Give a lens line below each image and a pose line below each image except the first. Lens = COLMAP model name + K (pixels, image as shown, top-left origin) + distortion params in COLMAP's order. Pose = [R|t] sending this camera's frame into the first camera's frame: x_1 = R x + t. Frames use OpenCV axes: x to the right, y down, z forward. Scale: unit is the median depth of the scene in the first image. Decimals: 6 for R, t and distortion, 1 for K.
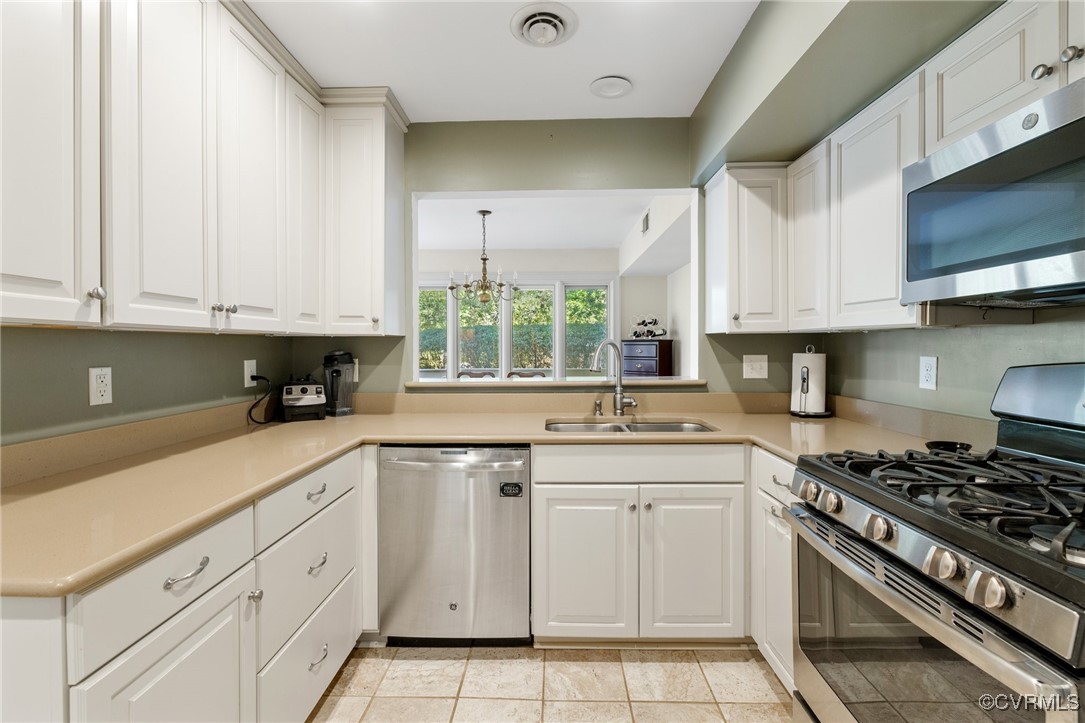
lens RADIAL K [[471.1, 0, 542.5], [0, 471.1, 361.5], [0, 0, 1]] dist [0.000048, 0.000156]
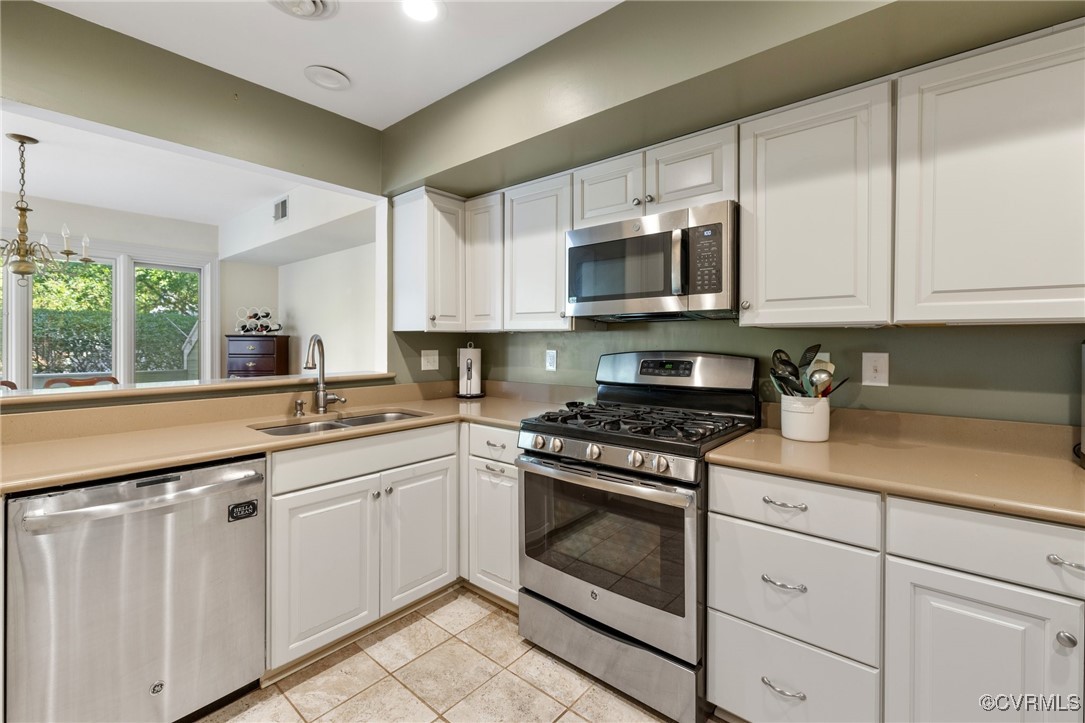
lens RADIAL K [[469.4, 0, 542.6], [0, 469.4, 356.8], [0, 0, 1]] dist [-0.001295, -0.000218]
pose [[0.629507, -0.018154, 0.776783, -0.339351], [0.020735, 0.999763, 0.006561, 0.001445], [-0.776718, 0.011976, 0.629734, 0.043308]]
